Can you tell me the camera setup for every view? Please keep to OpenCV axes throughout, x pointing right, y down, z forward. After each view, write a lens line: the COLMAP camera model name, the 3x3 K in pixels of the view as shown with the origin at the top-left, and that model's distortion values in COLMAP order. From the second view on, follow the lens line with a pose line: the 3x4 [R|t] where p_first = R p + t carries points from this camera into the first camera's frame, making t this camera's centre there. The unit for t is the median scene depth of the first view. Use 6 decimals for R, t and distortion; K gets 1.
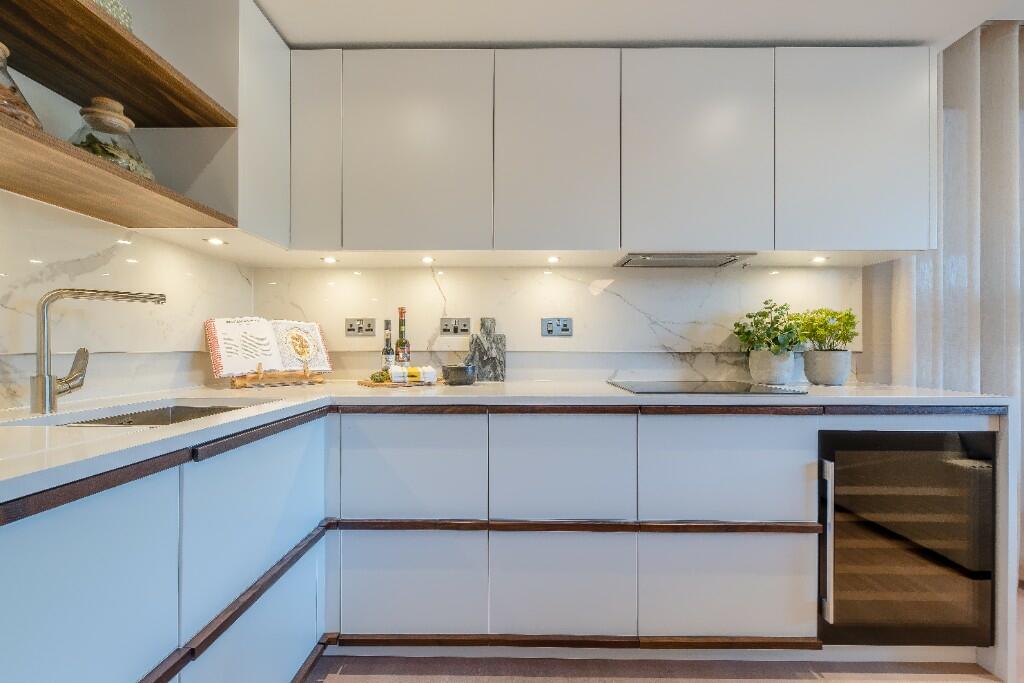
lens RADIAL K [[465.8, 0, 508.7], [0, 465.8, 354.5], [0, 0, 1]] dist [-0.001124, 0.000429]
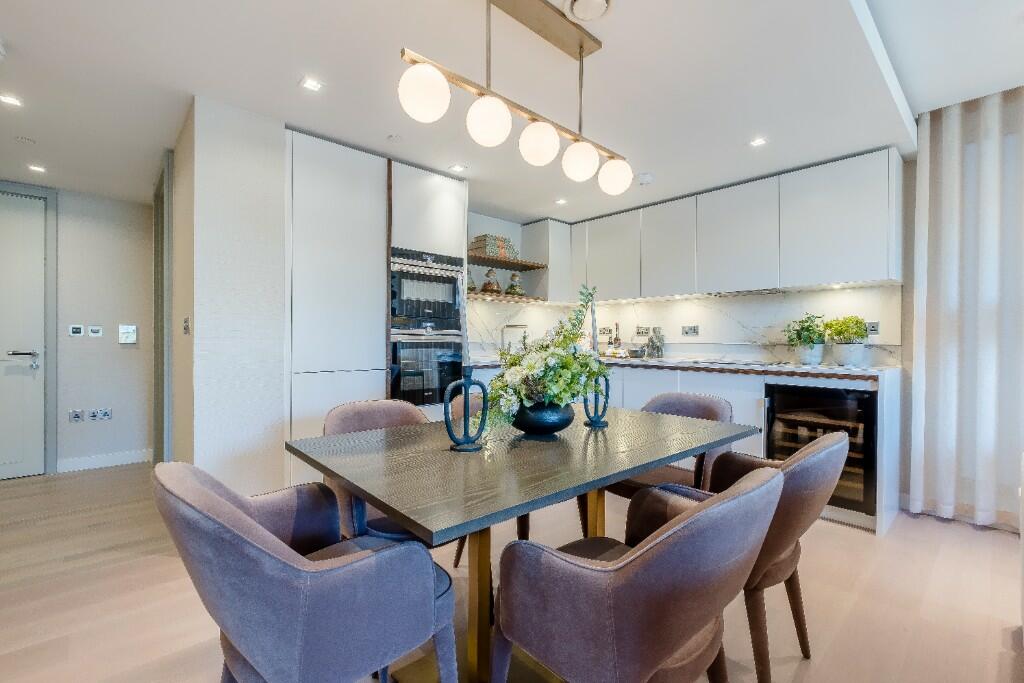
lens RADIAL K [[451.3, 0, 512.0], [0, 451.3, 341.5], [0, 0, 1]] dist [0.000544, -0.000592]
pose [[0.688244, -0.000322, -0.725480, 0.981788], [-0.007345, 0.999946, -0.007412, 0.005178], [0.725443, 0.010430, 0.688204, -0.828844]]
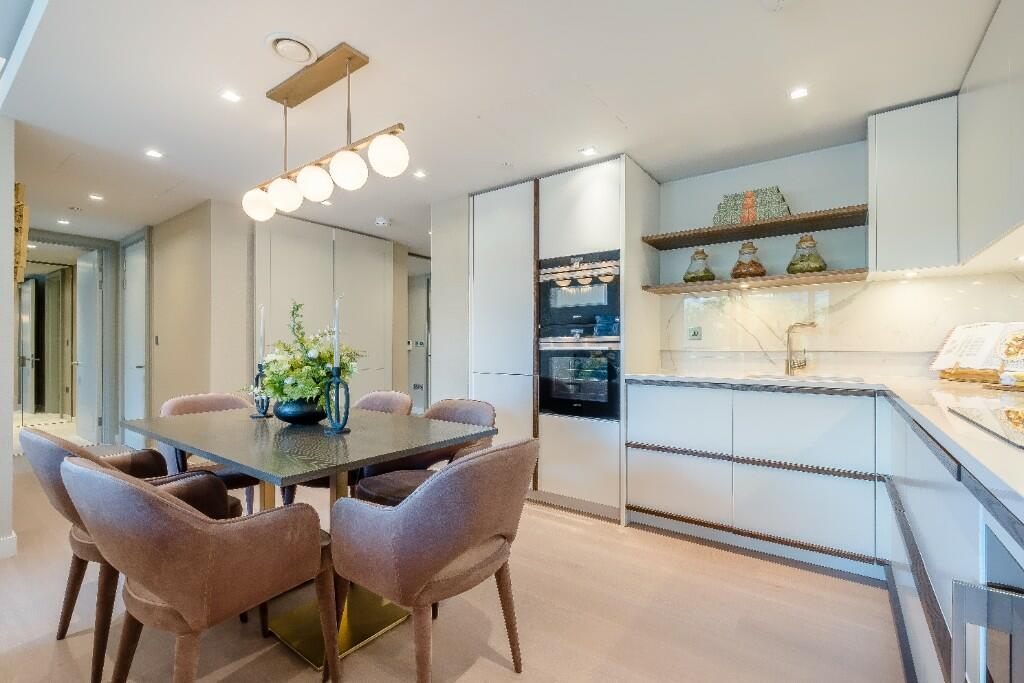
lens RADIAL K [[451.3, 0, 512.0], [0, 451.3, 341.5], [0, 0, 1]] dist [0.000544, -0.000592]
pose [[-0.578168, -0.011566, -0.815836, 0.968684], [-0.008879, 0.999930, -0.007883, -0.015420], [0.815869, 0.002687, -0.578230, 0.659019]]
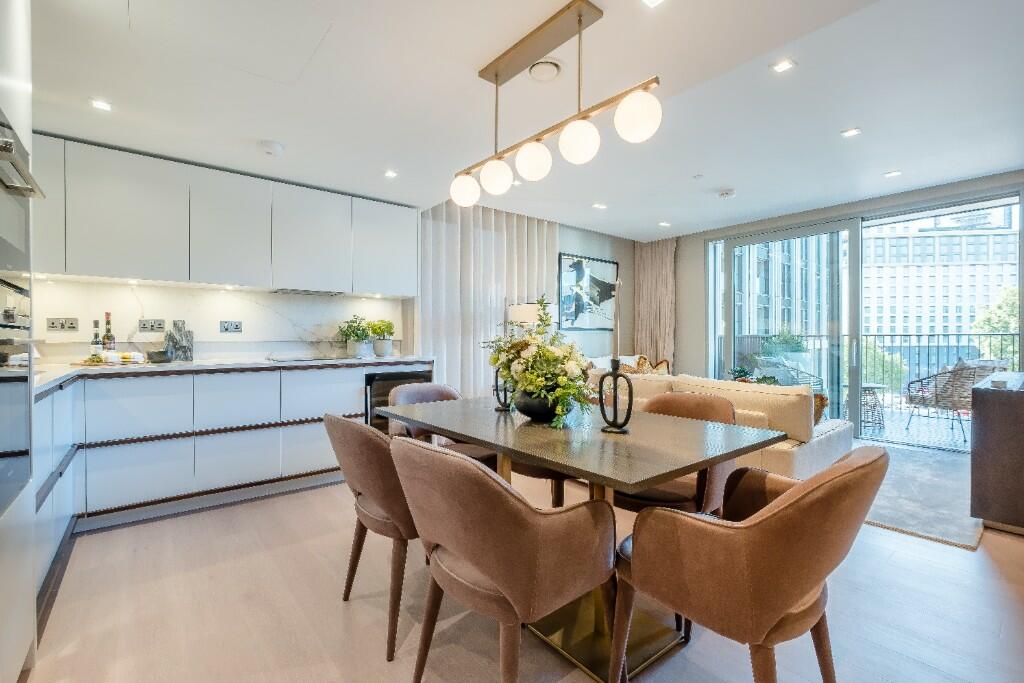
lens RADIAL K [[451.3, 0, 512.0], [0, 451.3, 341.5], [0, 0, 1]] dist [0.000544, -0.000592]
pose [[0.761628, -0.009718, 0.647941, -0.182862], [0.014193, 0.999898, -0.001686, 0.010992], [-0.647859, 0.010480, 0.761688, -0.901018]]
